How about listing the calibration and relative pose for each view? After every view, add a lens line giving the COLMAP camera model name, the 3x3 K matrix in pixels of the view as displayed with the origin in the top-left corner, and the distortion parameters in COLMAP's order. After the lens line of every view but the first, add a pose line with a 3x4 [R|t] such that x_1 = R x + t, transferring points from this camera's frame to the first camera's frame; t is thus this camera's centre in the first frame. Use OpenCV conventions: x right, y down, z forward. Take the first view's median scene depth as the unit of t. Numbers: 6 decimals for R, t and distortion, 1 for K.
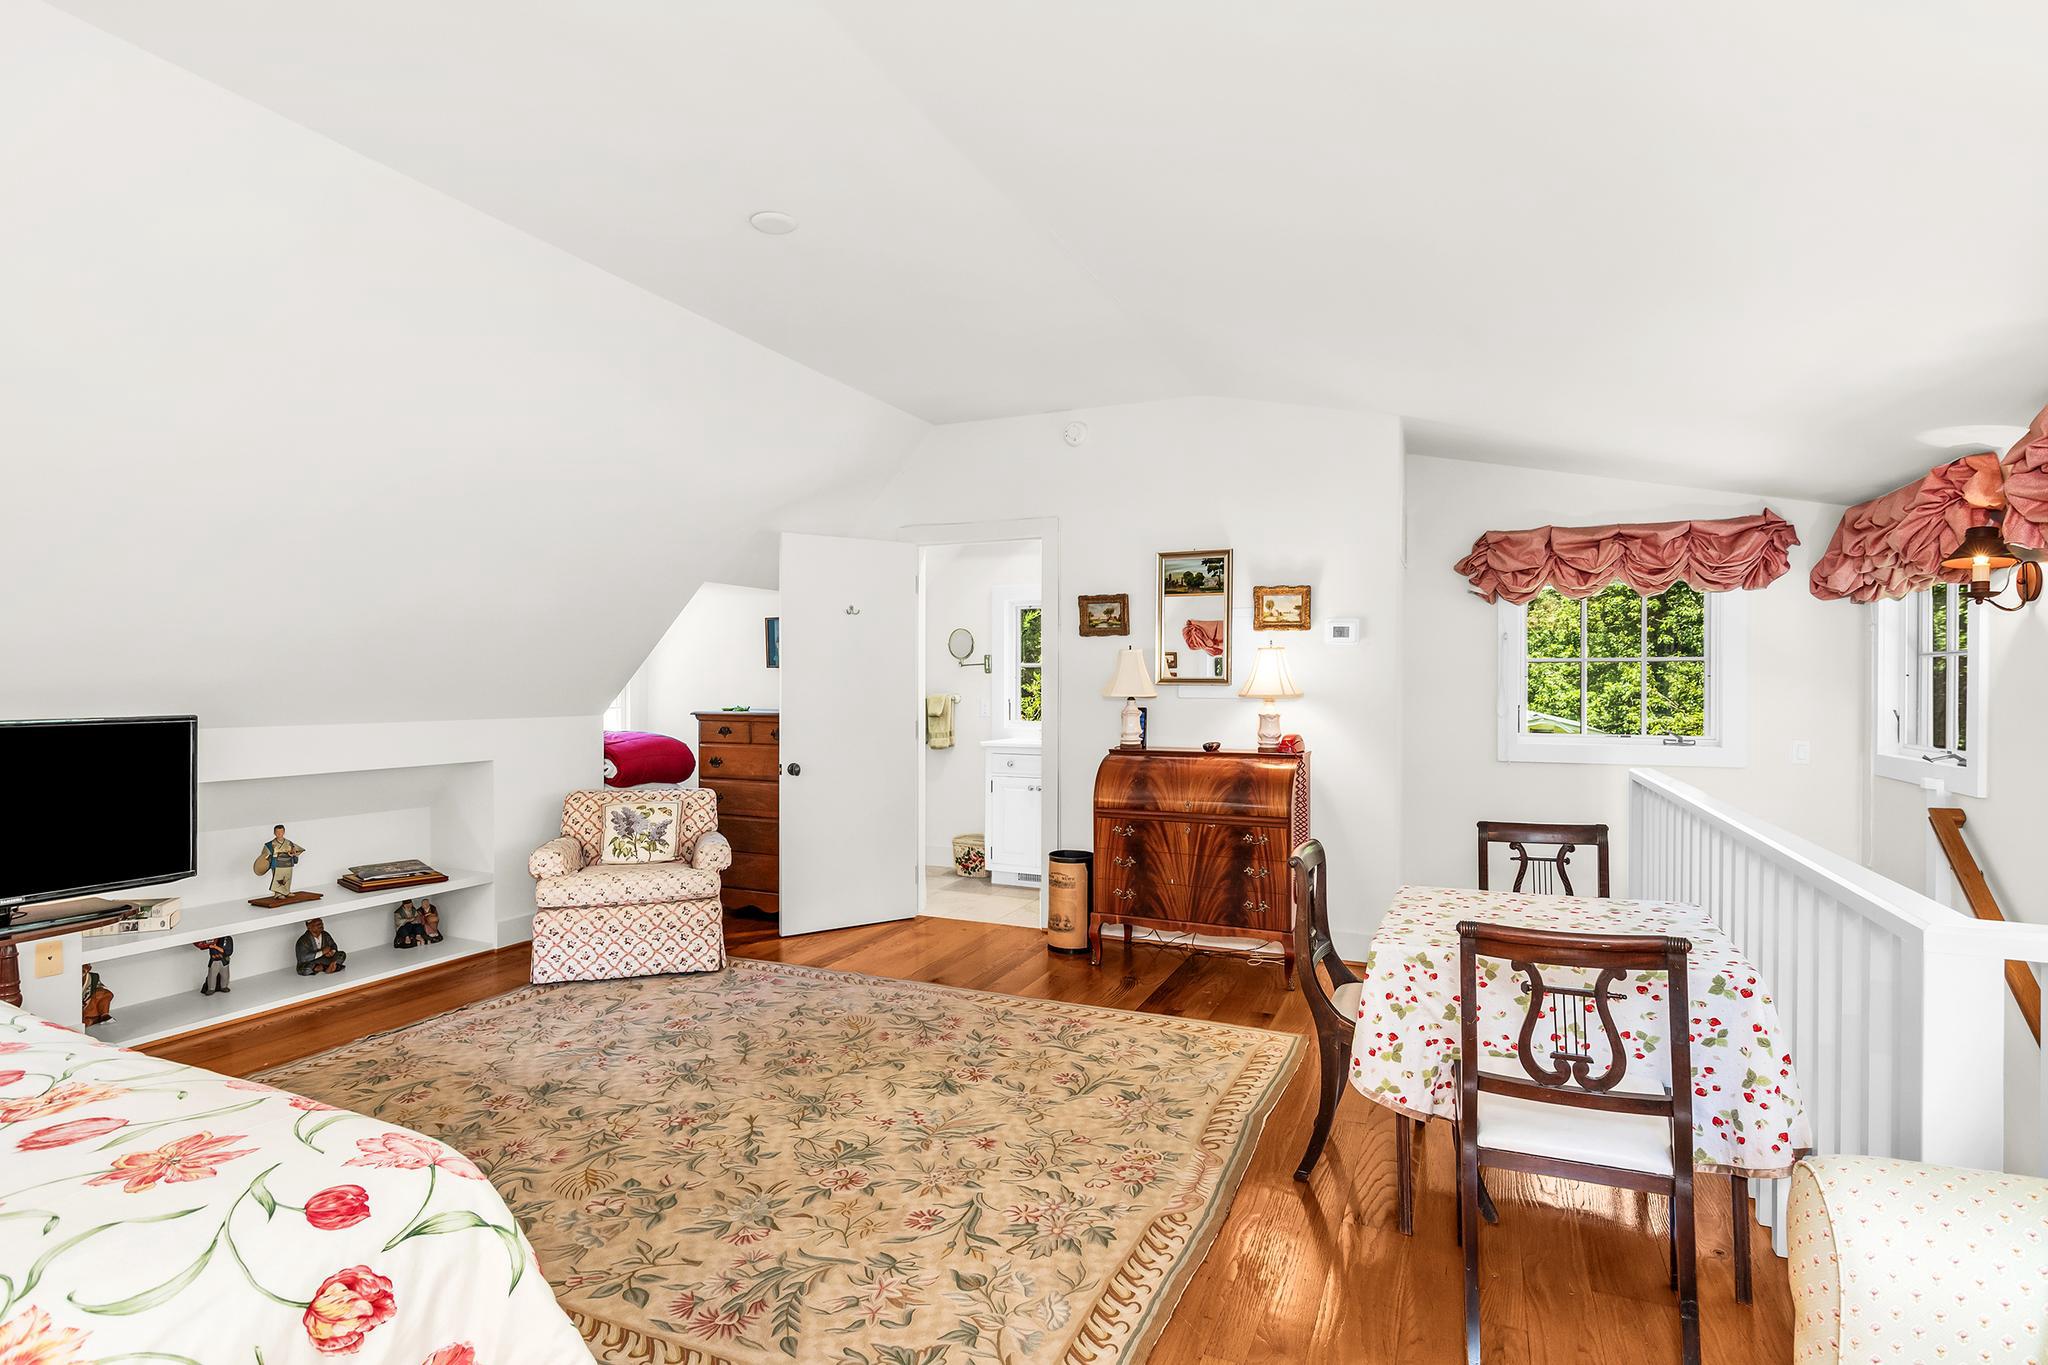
lens RADIAL K [[992.8, 0, 1038.6], [0, 992.8, 684.7], [0, 0, 1]] dist [0.001156, 0.000675]
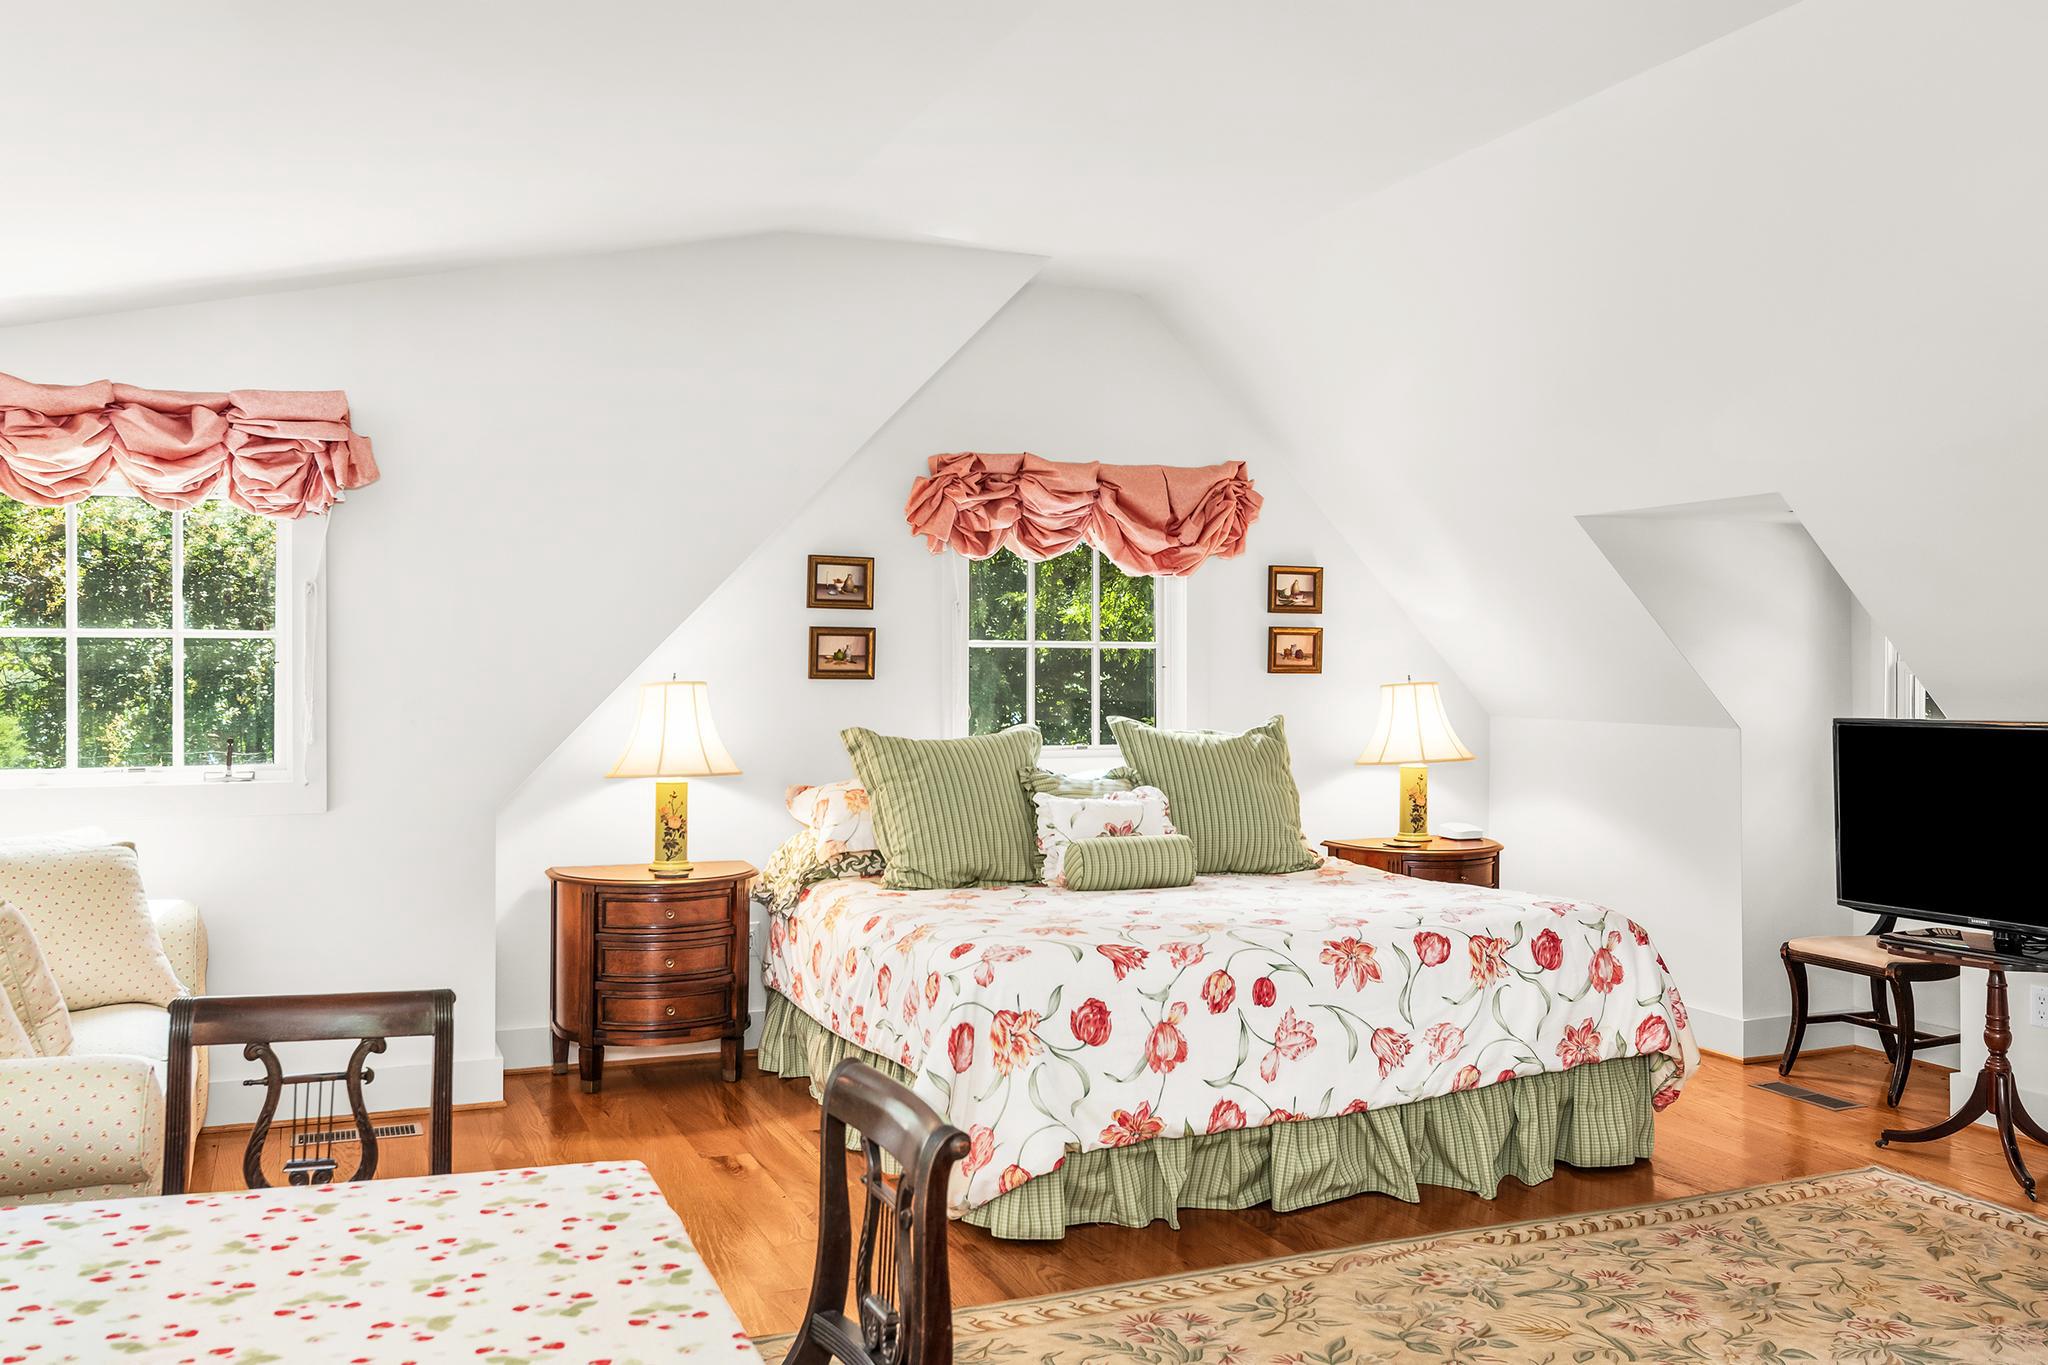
lens RADIAL K [[1644.2, 0, 1024.0], [0, 1644.2, 682.5], [0, 0, 1]] dist [-0.002253, -0.002405]
pose [[-0.700357, -0.004725, -0.713777, 0.757069], [-0.005471, 0.999984, -0.001252, 0.007811], [0.713772, 0.003028, -0.700372, 1.674071]]
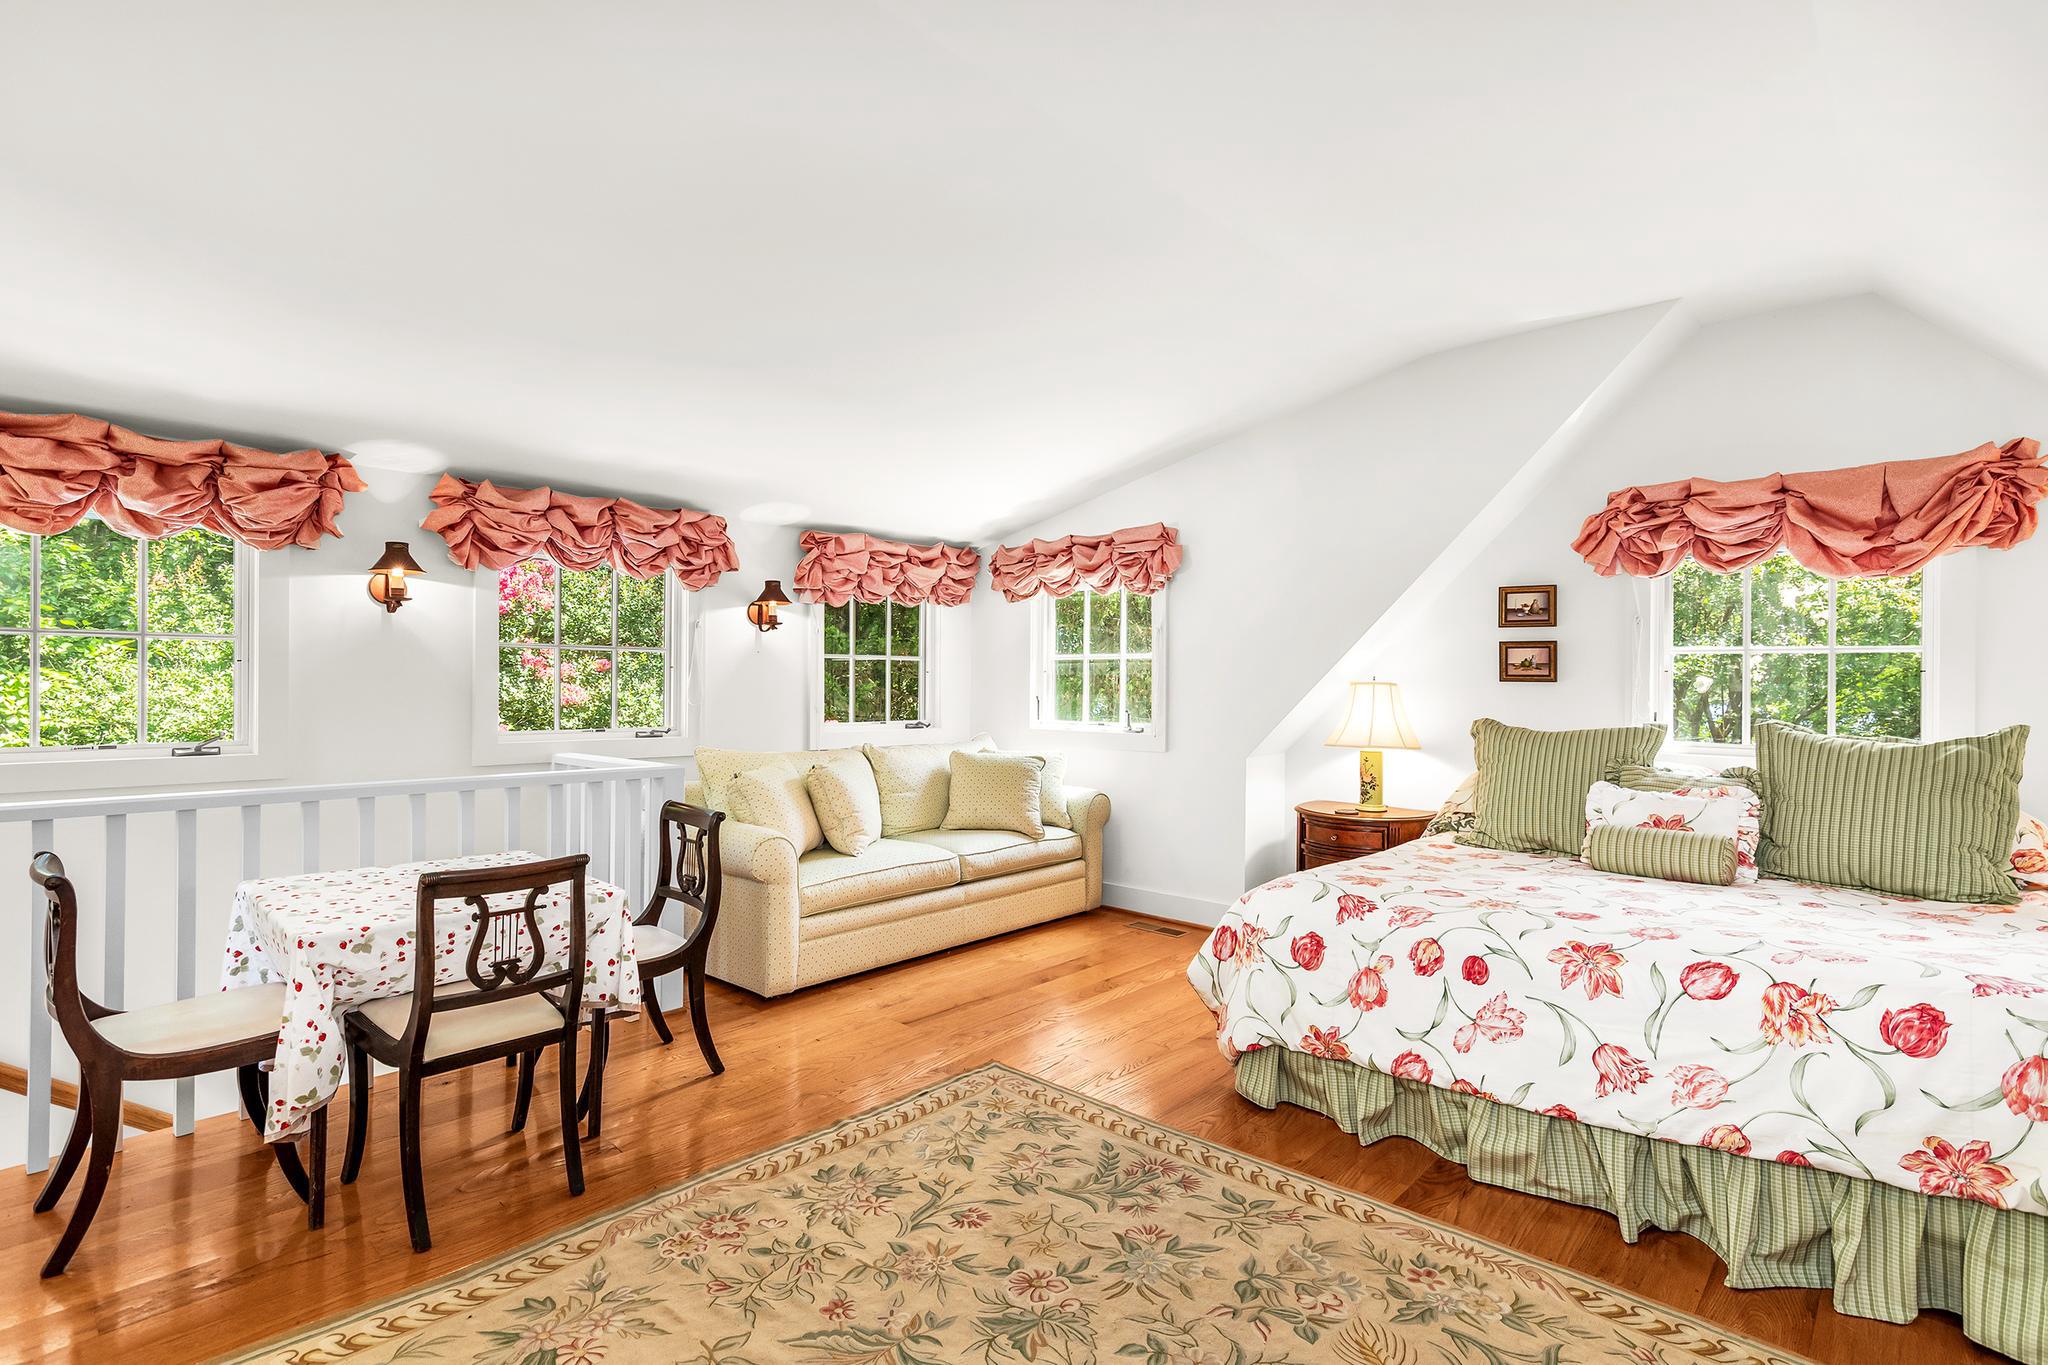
lens RADIAL K [[992.8, 0, 1038.6], [0, 992.8, 684.7], [0, 0, 1]] dist [0.001156, 0.000675]
pose [[-0.948177, -0.013928, 0.317437, -0.468350], [-0.012537, 0.999901, 0.006426, 0.006440], [-0.317495, 0.002113, -0.948258, 1.854803]]
